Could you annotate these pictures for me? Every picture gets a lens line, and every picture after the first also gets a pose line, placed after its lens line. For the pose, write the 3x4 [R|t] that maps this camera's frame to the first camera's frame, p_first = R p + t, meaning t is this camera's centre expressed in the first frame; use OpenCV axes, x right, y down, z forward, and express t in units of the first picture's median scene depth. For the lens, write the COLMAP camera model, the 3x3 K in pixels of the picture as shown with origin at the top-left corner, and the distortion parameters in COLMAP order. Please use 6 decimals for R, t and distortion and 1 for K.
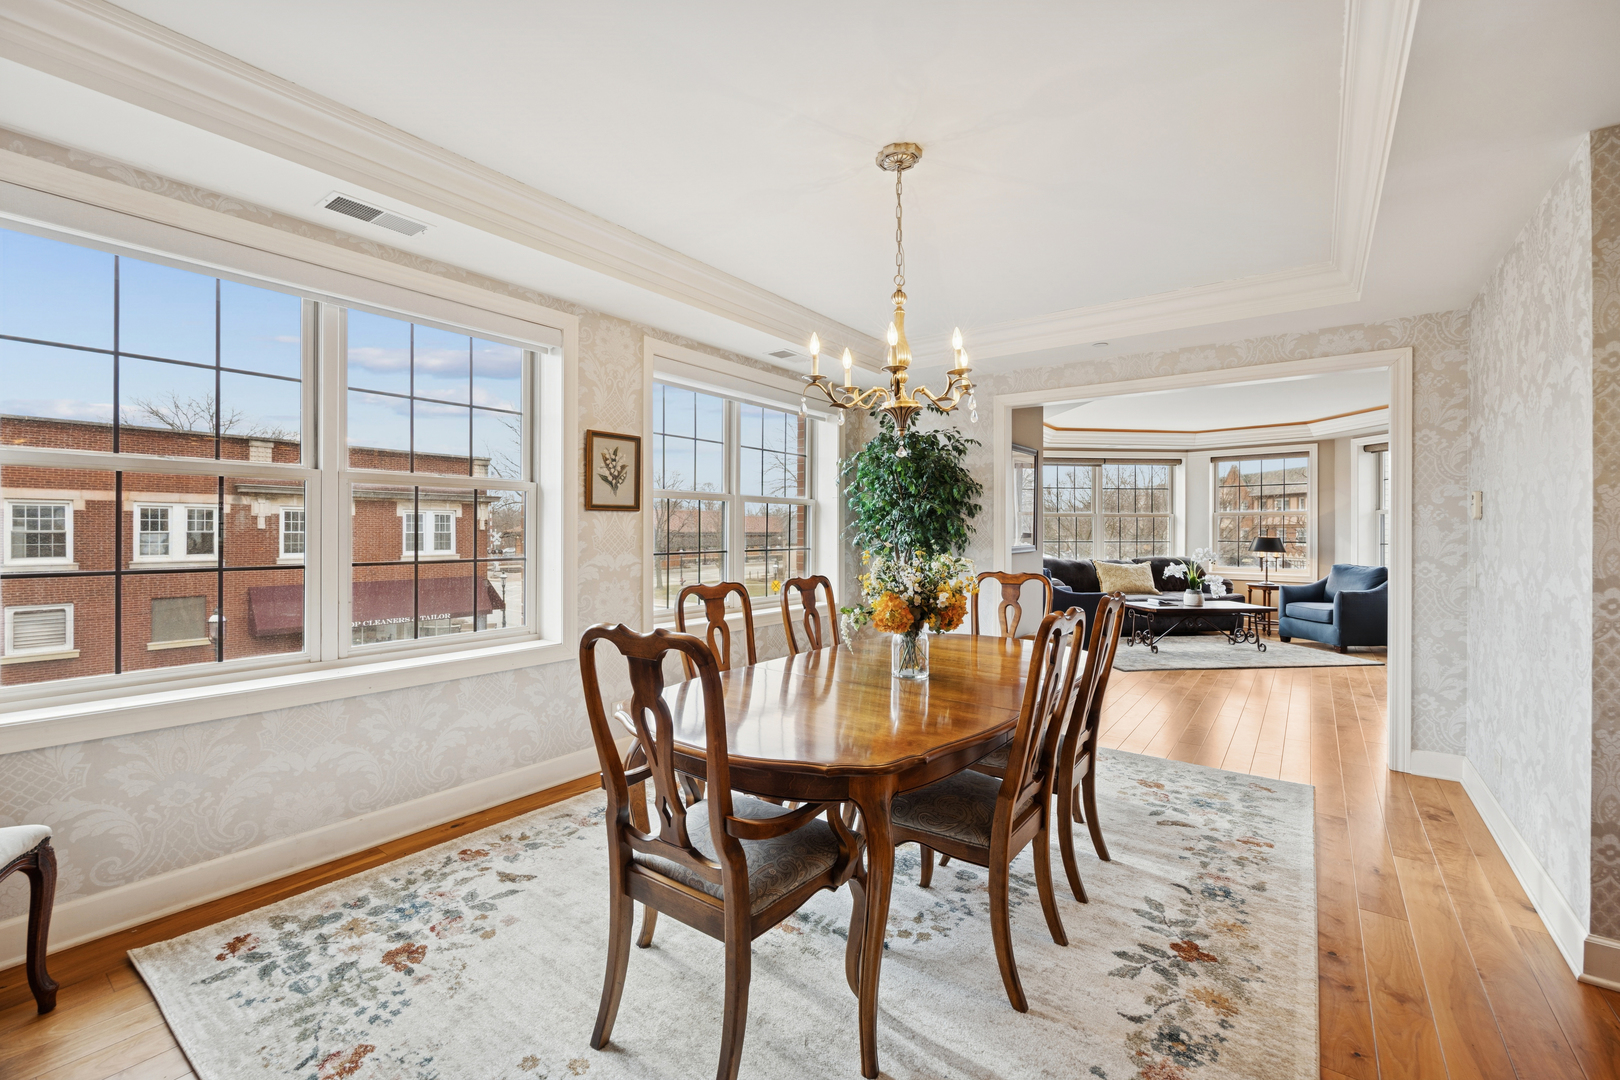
lens RADIAL K [[679.3, 0, 808.3], [0, 679.3, 537.7], [0, 0, 1]] dist [-0.000590, 0.000317]
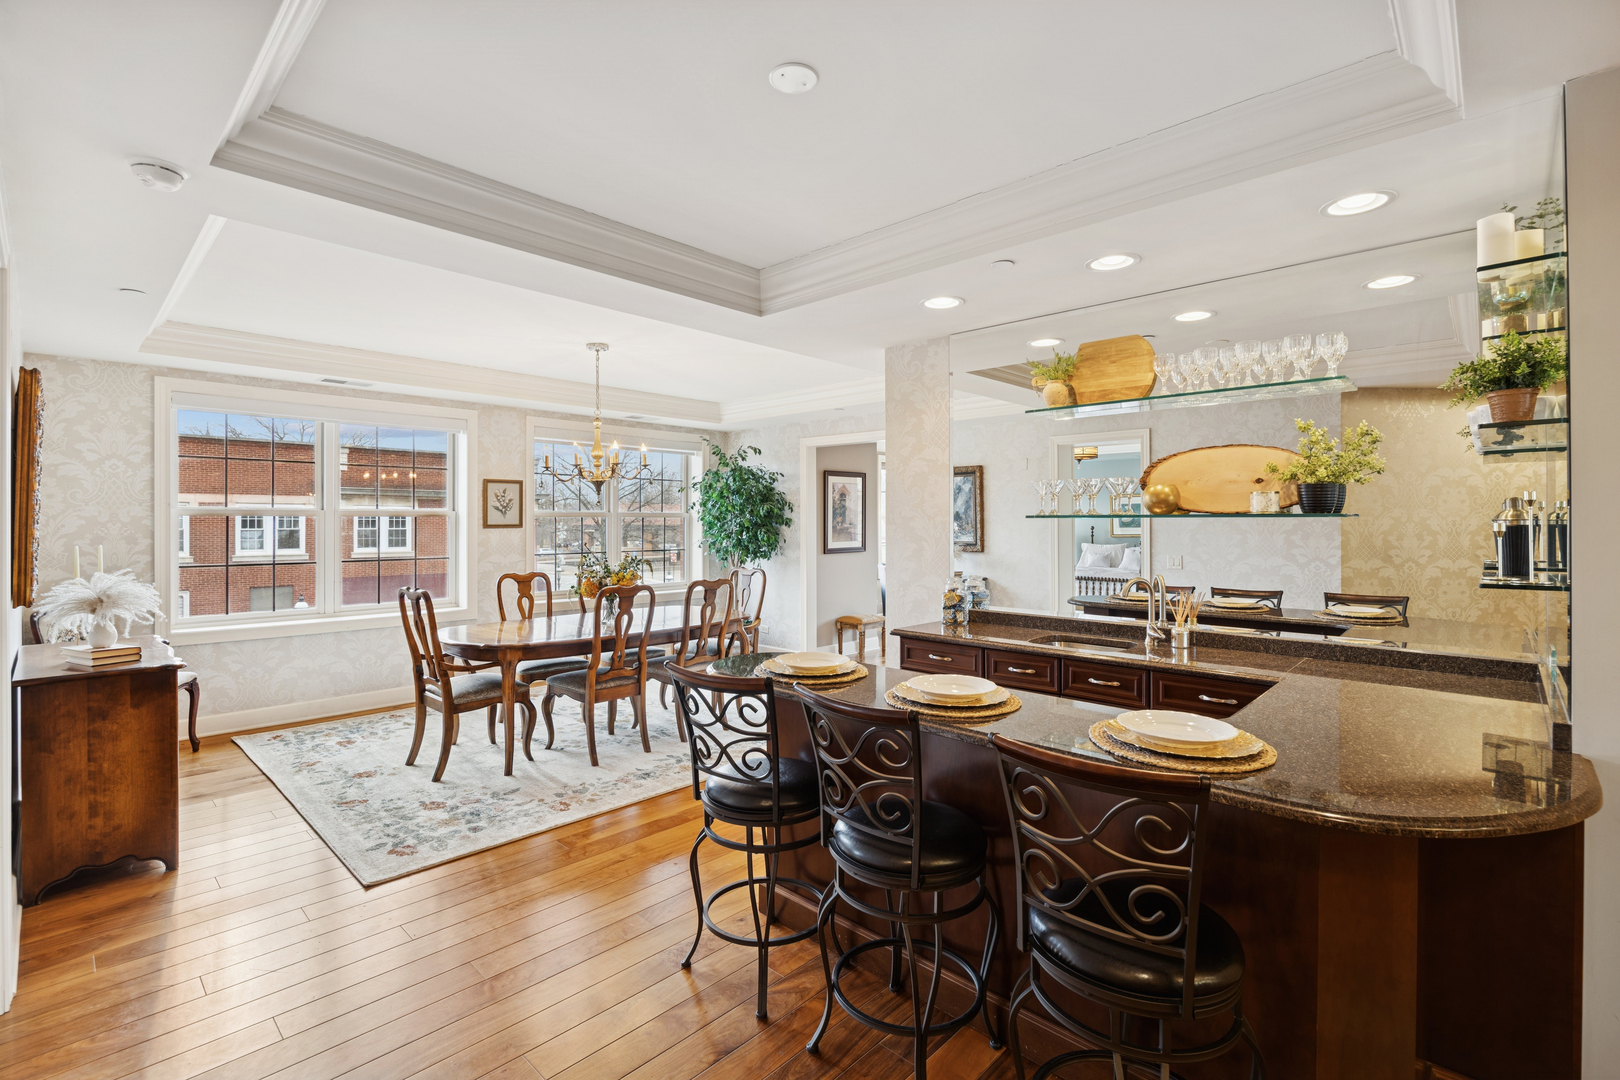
lens RADIAL K [[735.7, 0, 810.3], [0, 735.7, 528.7], [0, 0, 1]] dist [-0.001949, -0.000166]
pose [[0.992923, -0.001341, -0.118751, 0.661691], [0.001191, 0.999998, -0.001330, -0.035978], [0.118752, 0.001179, 0.992923, -0.660217]]
